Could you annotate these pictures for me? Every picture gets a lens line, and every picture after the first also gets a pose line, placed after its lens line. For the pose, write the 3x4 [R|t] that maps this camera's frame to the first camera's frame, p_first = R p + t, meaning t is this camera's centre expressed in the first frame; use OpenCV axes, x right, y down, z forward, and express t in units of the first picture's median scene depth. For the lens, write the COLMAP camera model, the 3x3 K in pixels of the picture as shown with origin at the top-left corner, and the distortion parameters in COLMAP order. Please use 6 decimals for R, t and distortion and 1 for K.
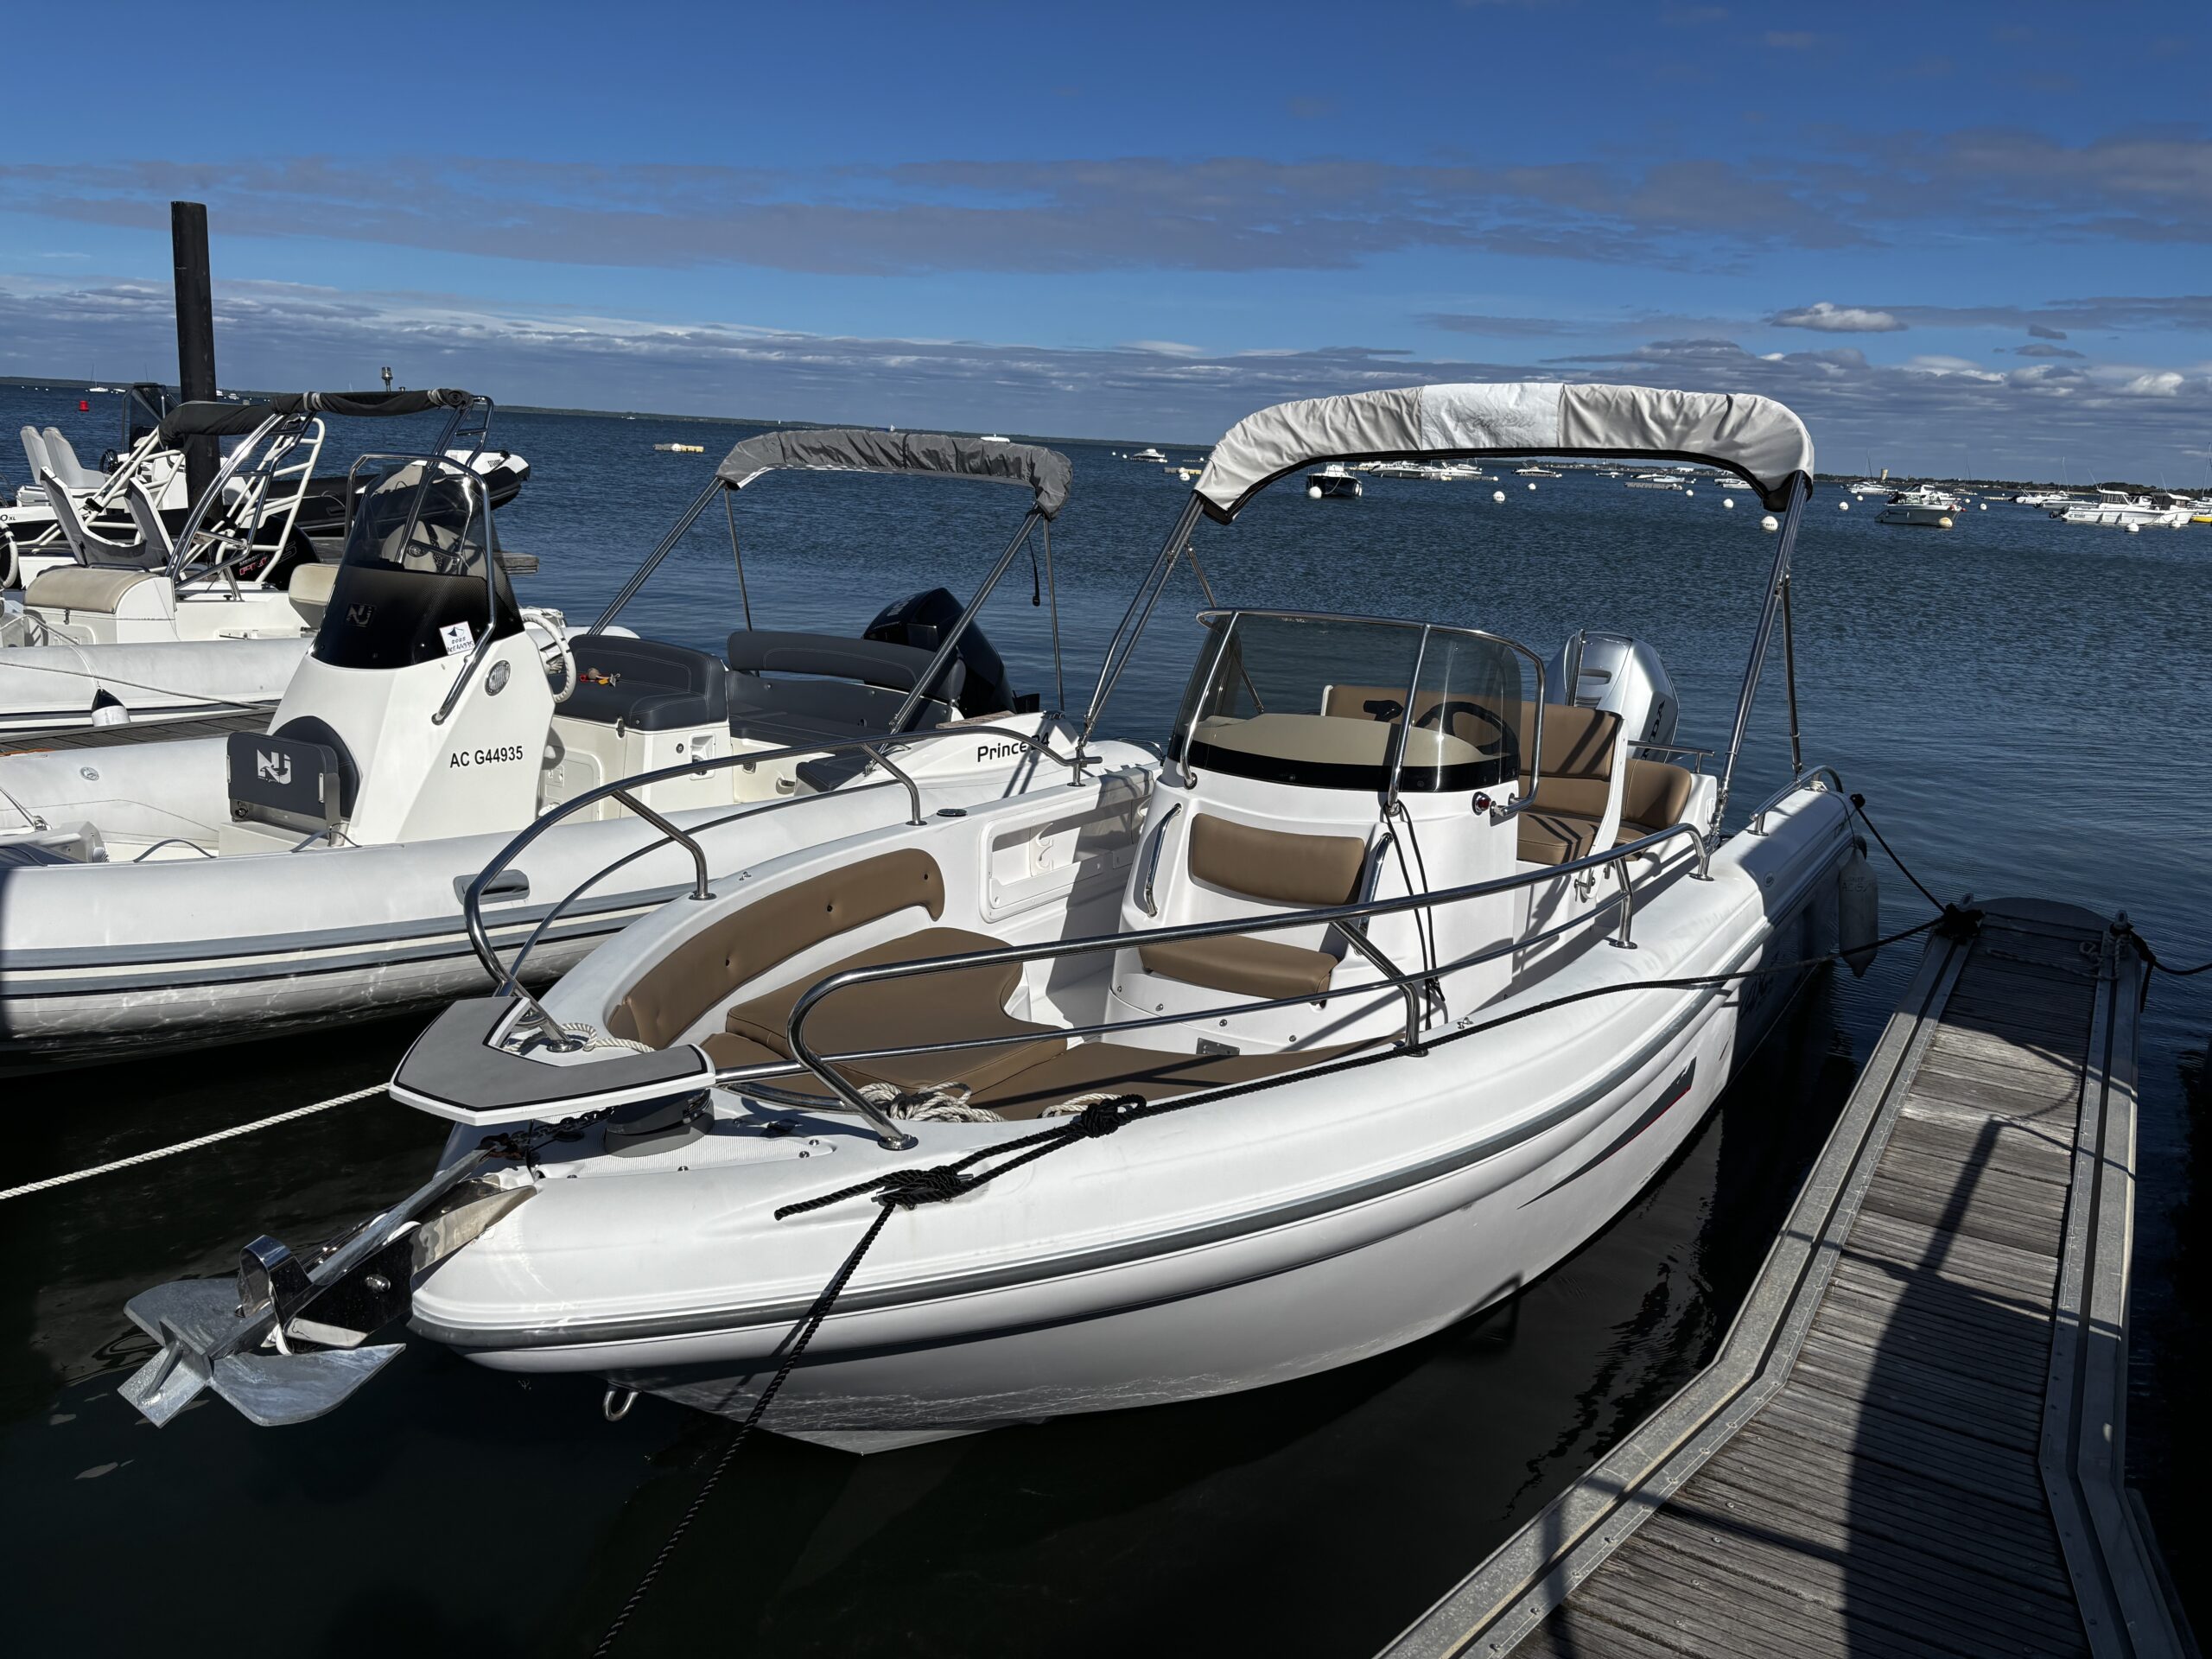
lens RADIAL K [[1643.1, 0, 1014.9], [0, 1643.1, 855.1], [0, 0, 1]] dist [-0.002844, -0.015571]
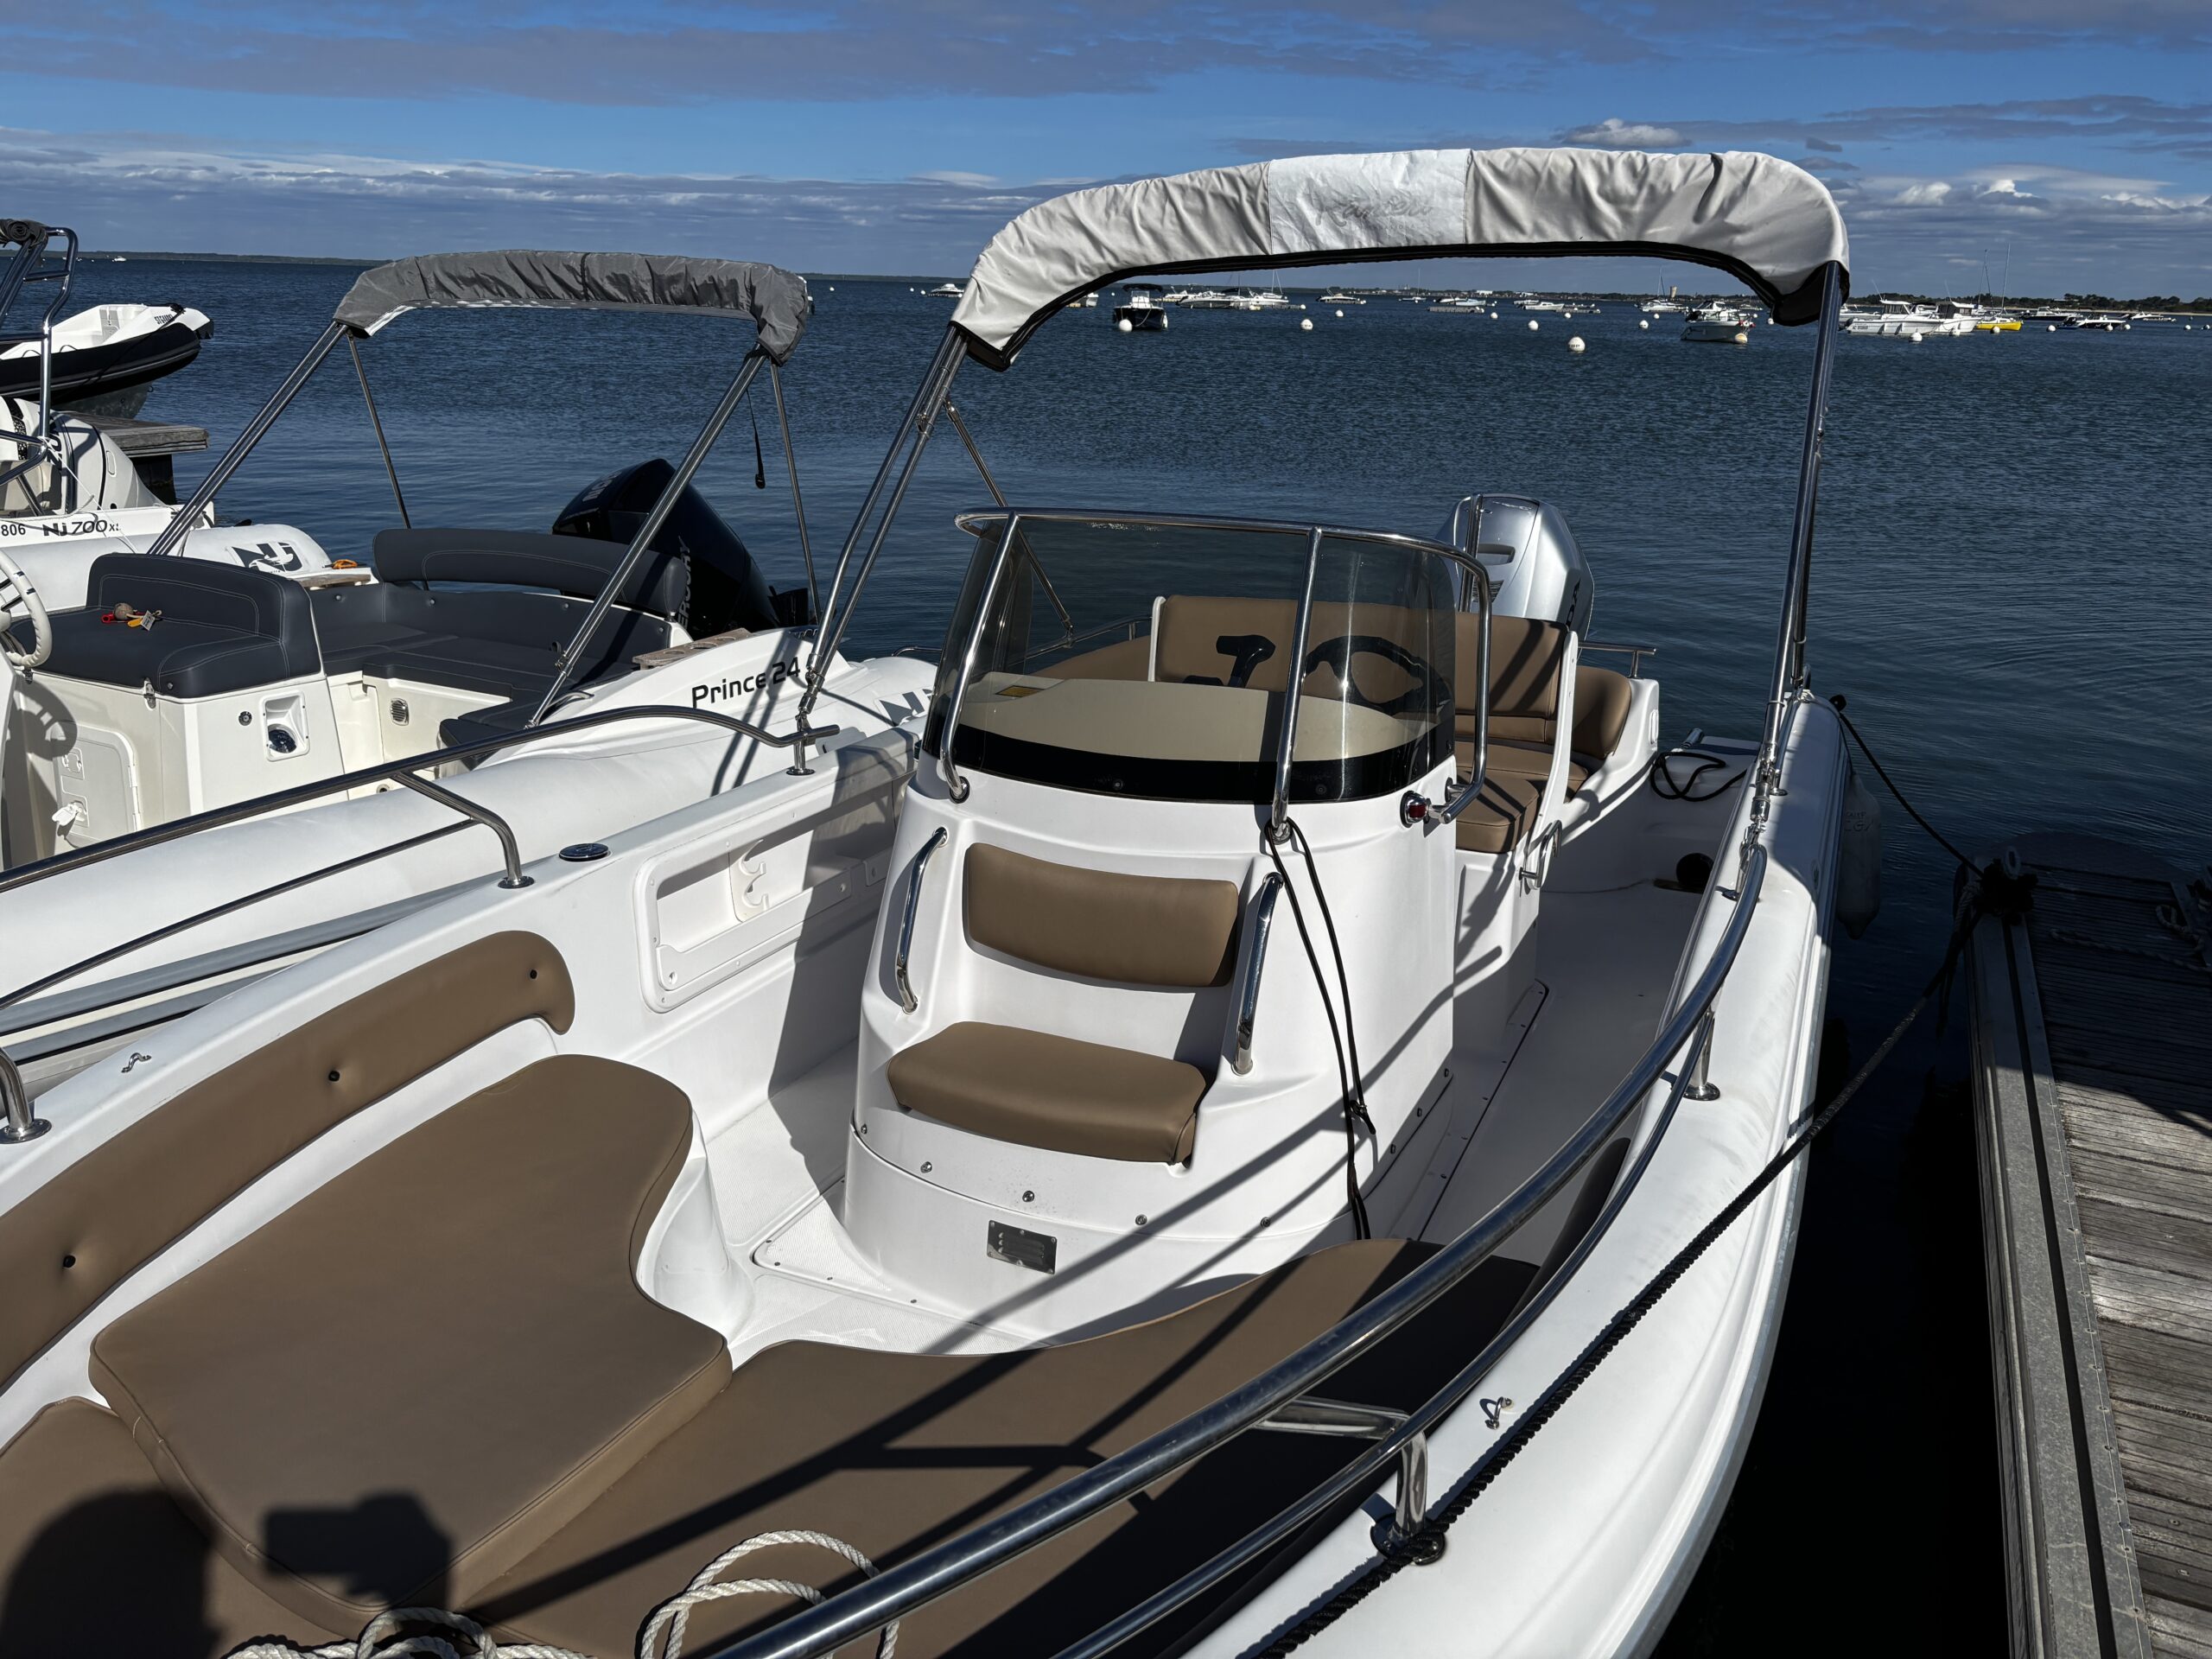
lens RADIAL K [[1668.5, 0, 1081.2], [0, 1668.5, 797.9], [0, 0, 1]] dist [0.002797, -0.017699]
pose [[0.987956, -0.067800, 0.139087, 0.053792], [0.060030, 0.996432, 0.059319, -0.063771], [-0.142613, -0.050255, 0.988502, 0.300963]]
